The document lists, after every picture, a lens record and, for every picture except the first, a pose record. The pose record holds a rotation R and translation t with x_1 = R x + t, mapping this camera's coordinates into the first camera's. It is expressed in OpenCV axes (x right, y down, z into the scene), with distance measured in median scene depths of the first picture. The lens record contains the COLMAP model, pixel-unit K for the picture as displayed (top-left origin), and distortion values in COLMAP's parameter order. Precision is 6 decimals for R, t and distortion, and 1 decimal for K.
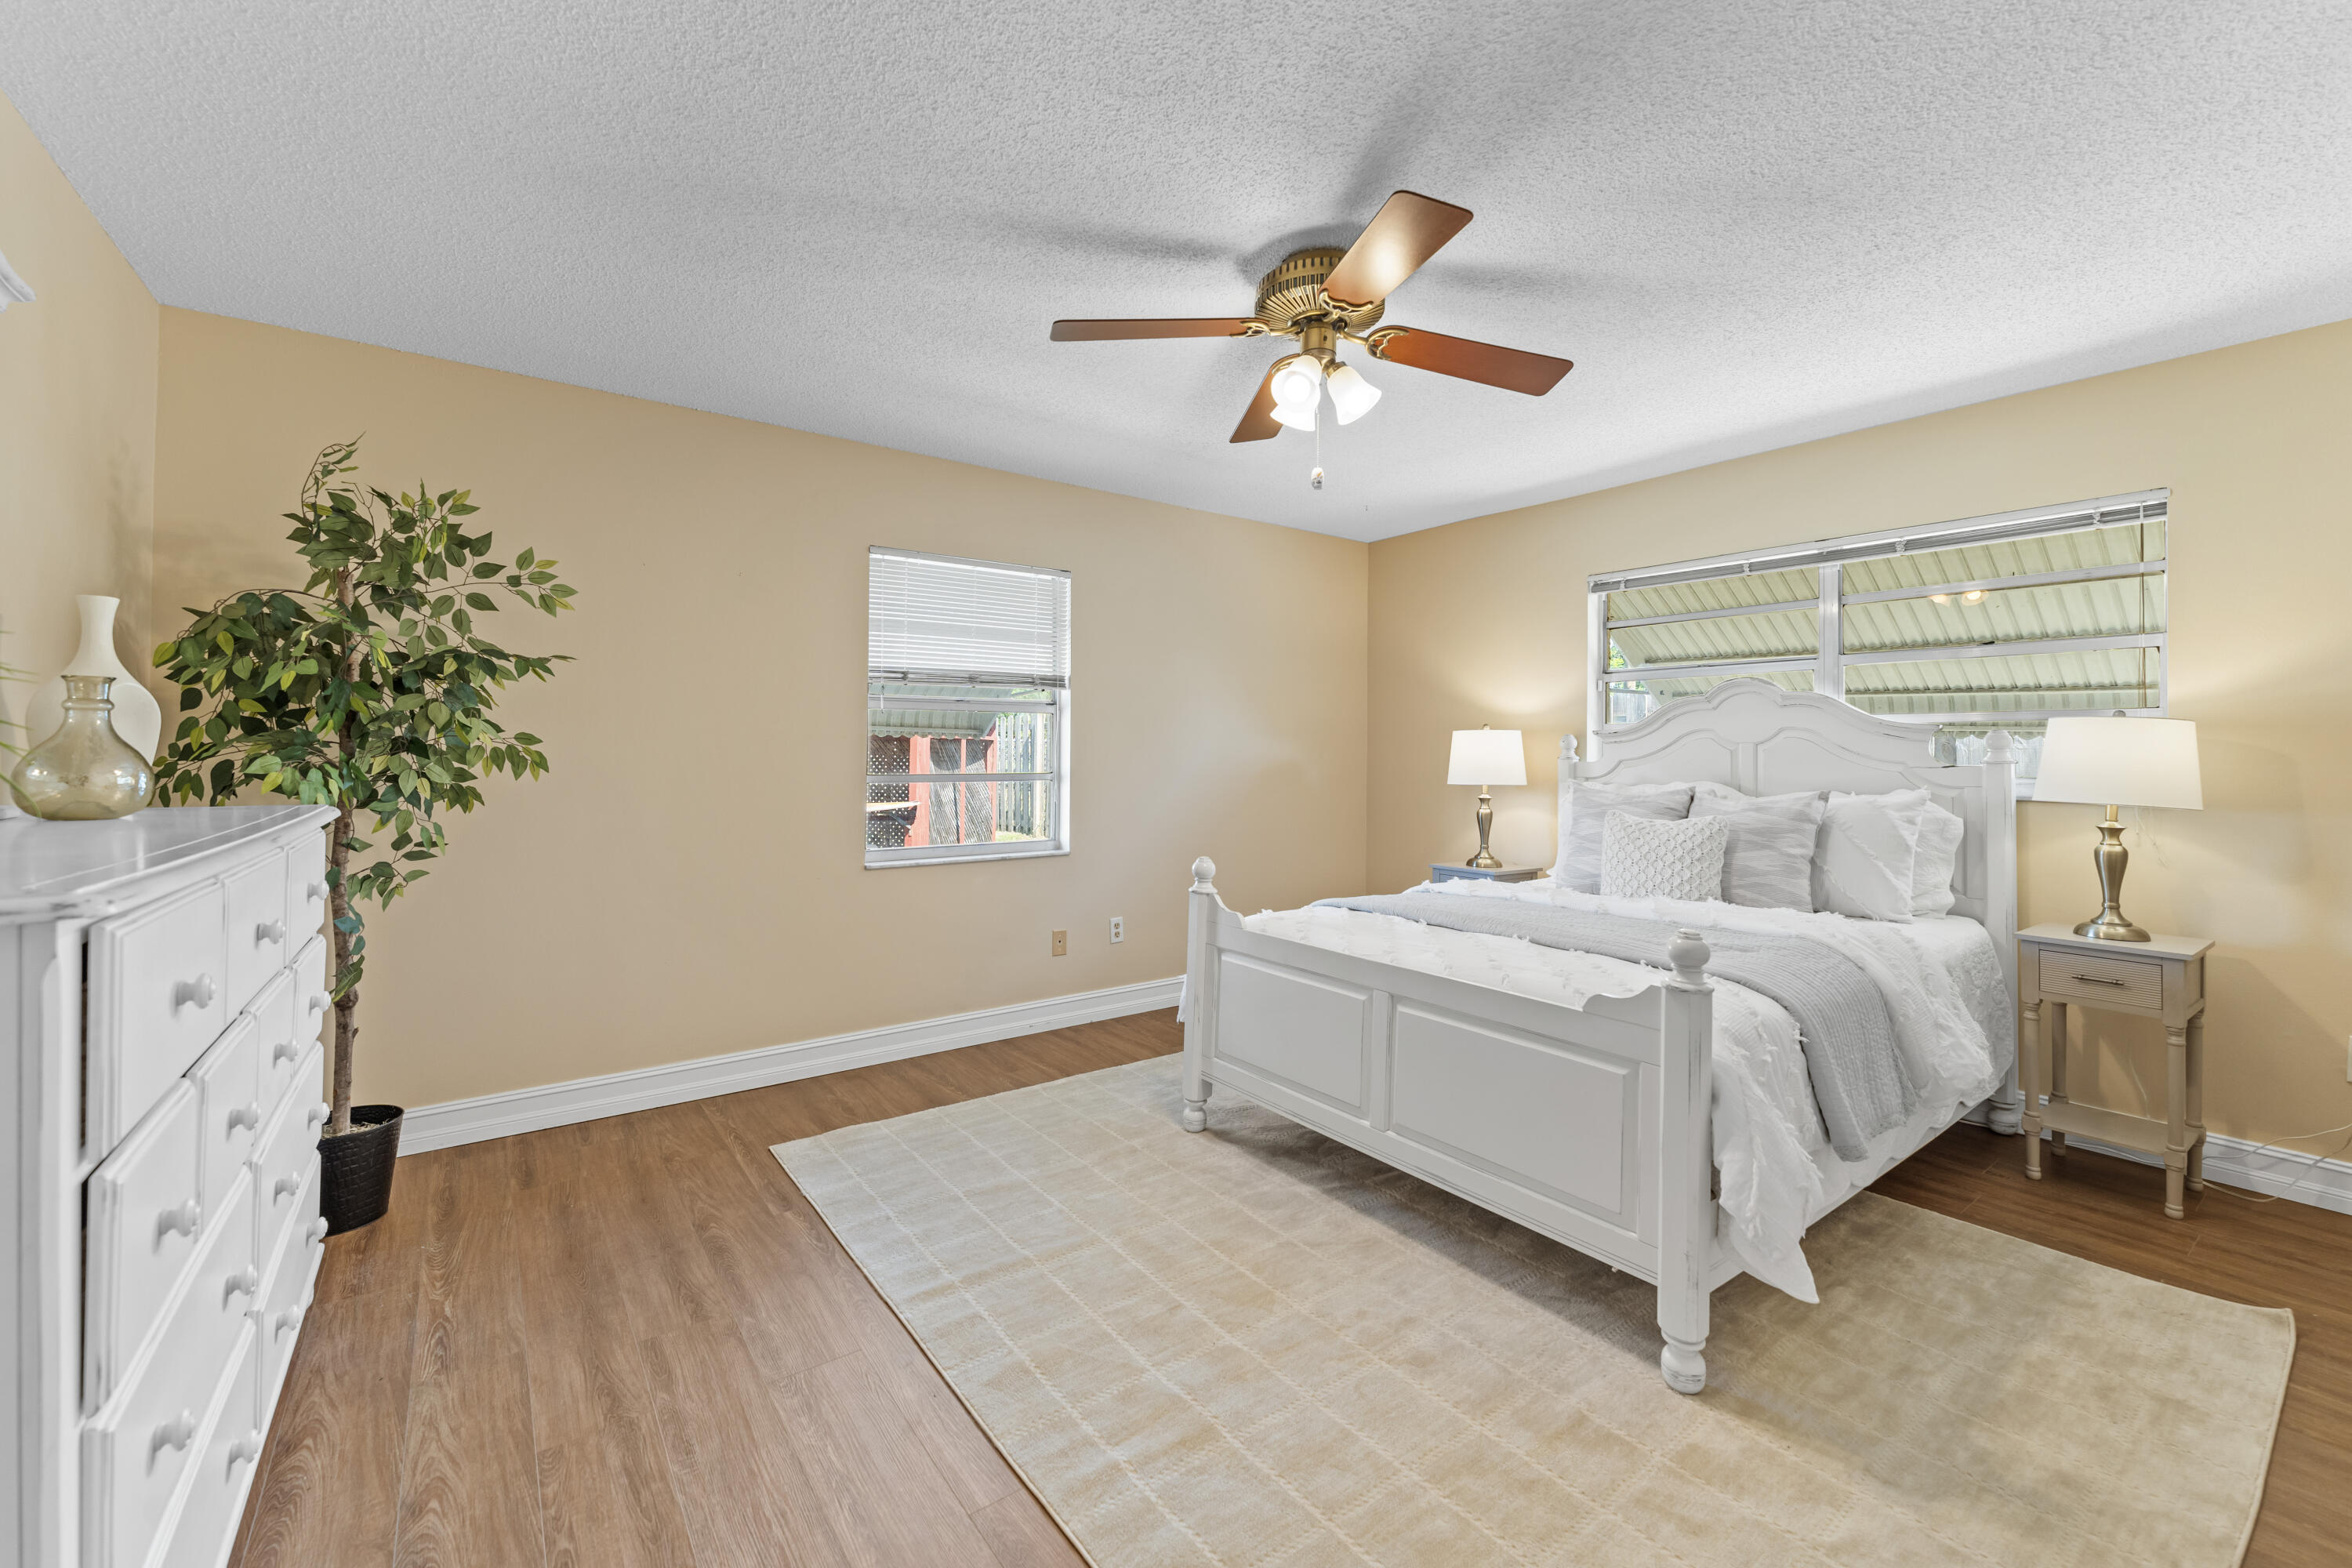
lens RADIAL K [[951.8, 0, 1180.2], [0, 951.8, 739.6], [0, 0, 1]] dist [-0.000561, -0.000216]
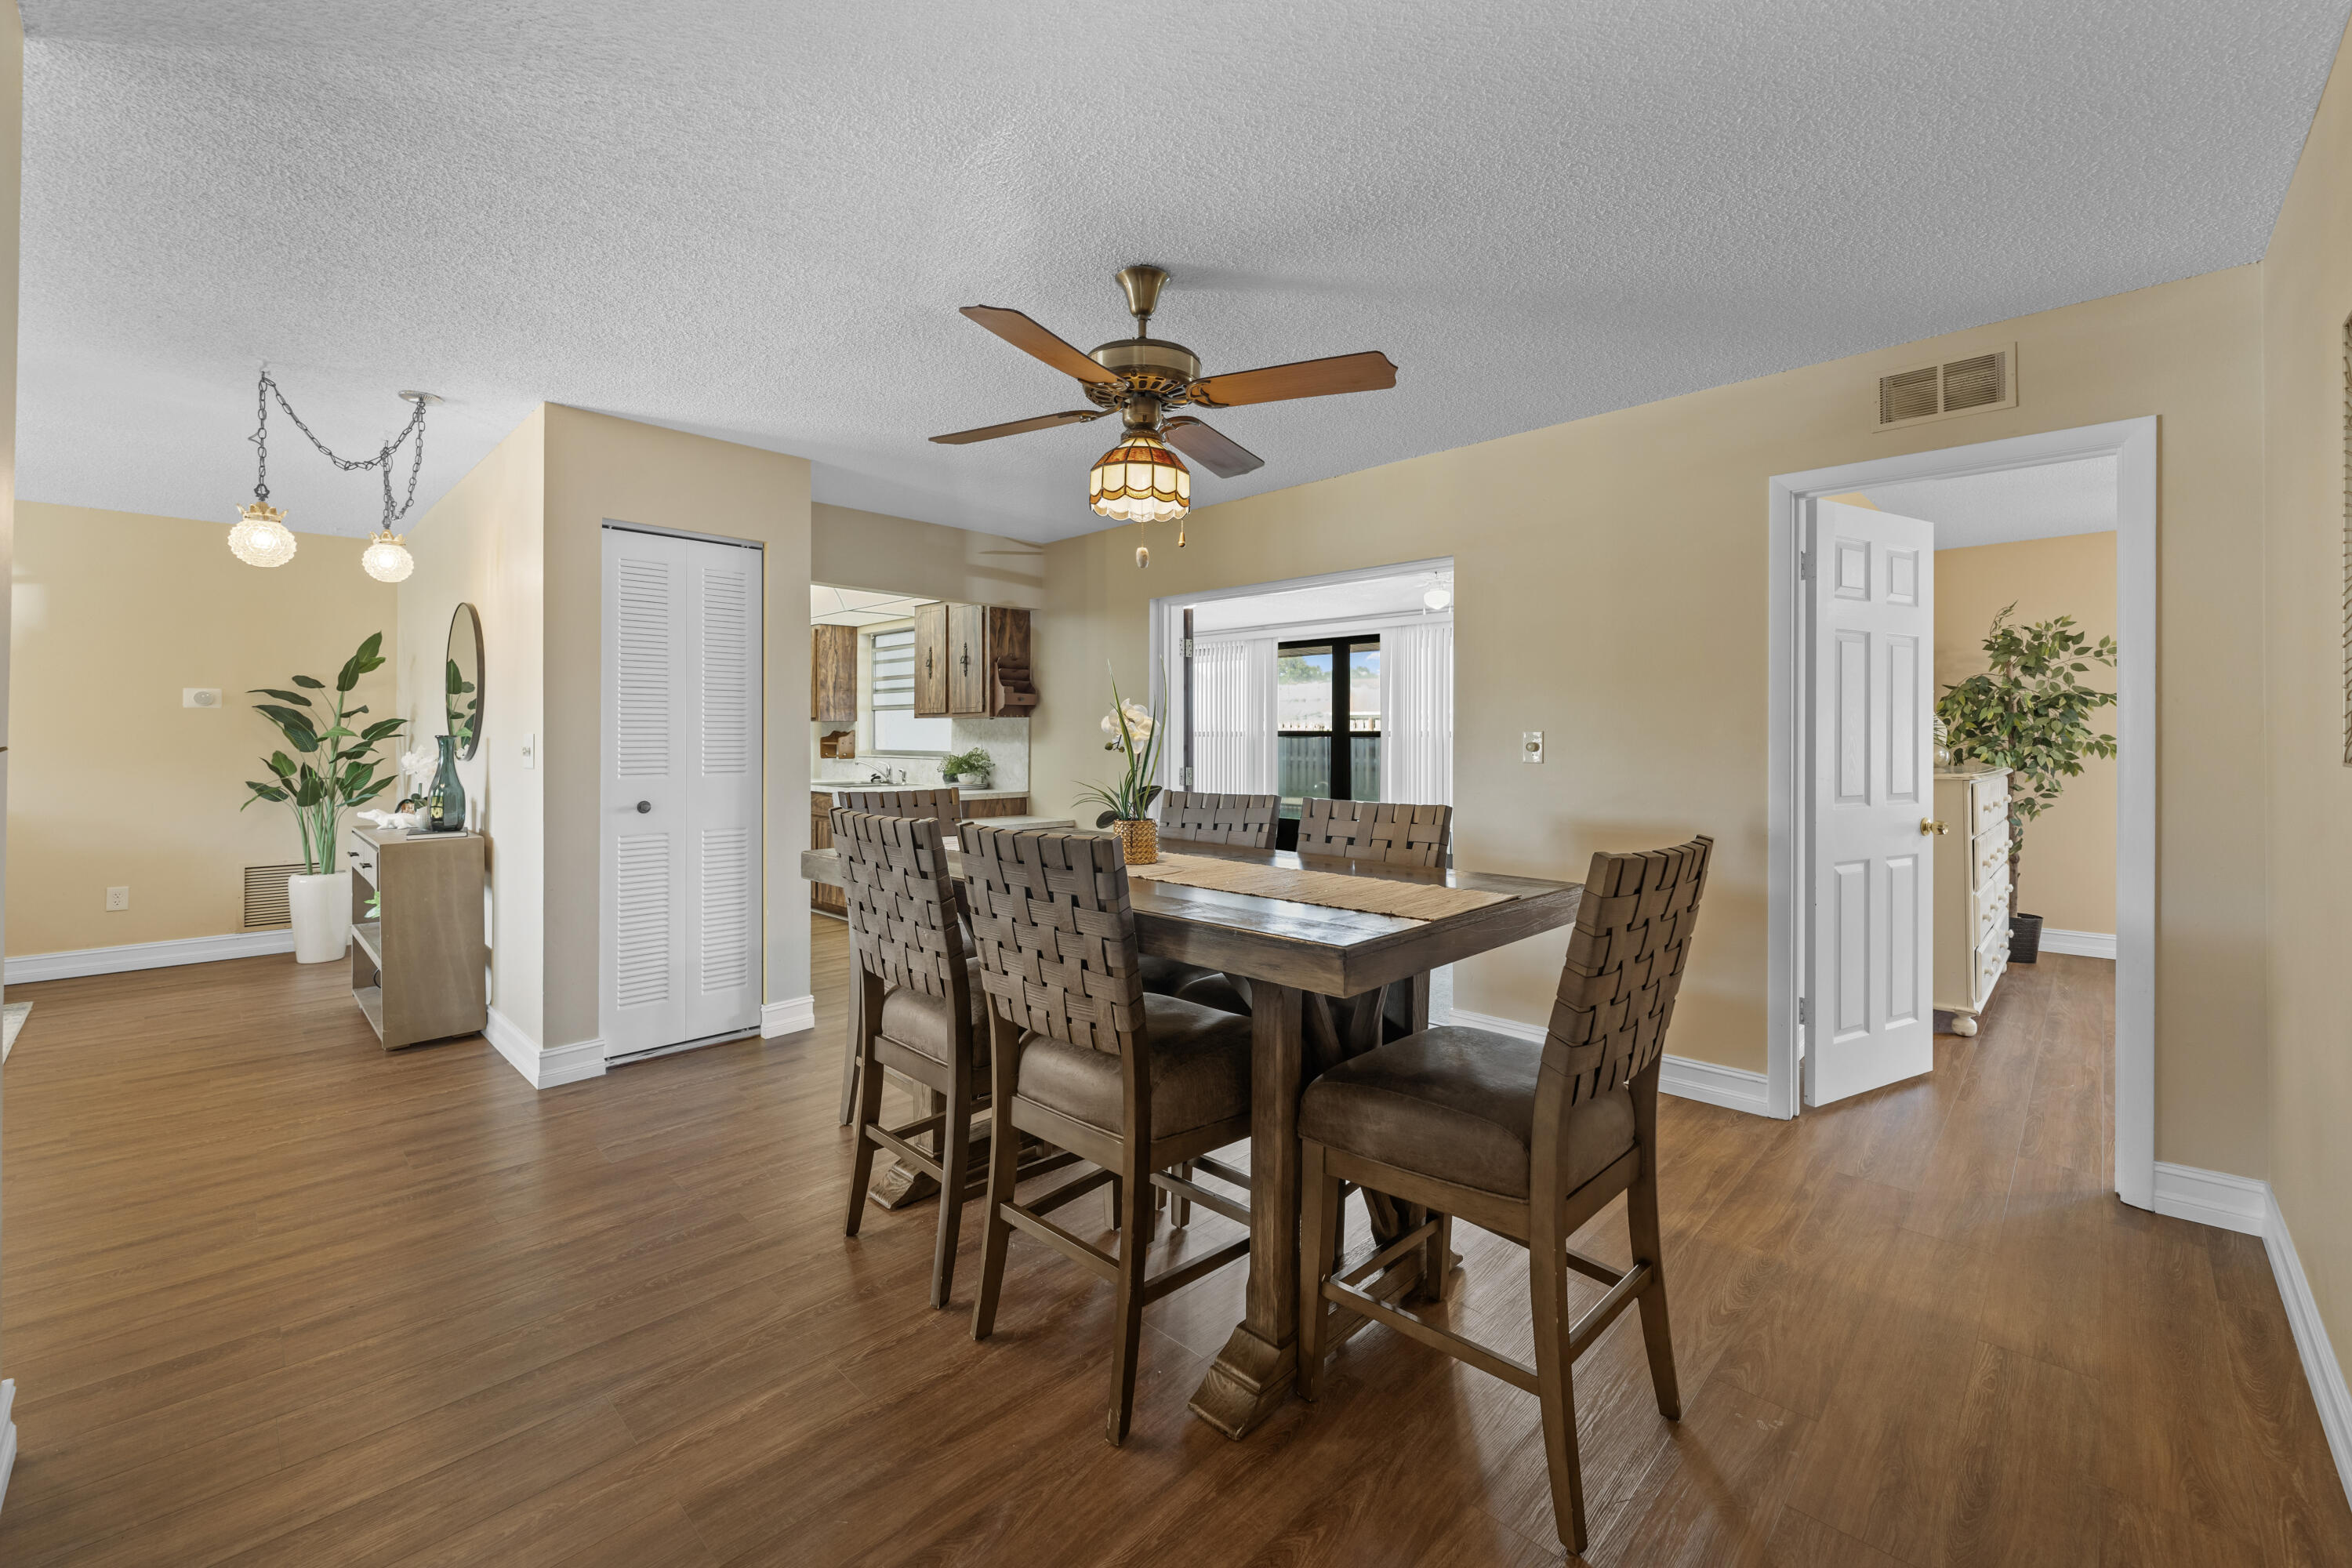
lens RADIAL K [[951.8, 0, 1180.2], [0, 951.8, 739.6], [0, 0, 1]] dist [-0.000561, -0.000216]
pose [[0.156990, -0.009170, -0.987558, 0.932253], [0.016331, 0.999844, -0.006688, -0.014863], [0.987465, -0.015078, 0.157115, -1.168140]]
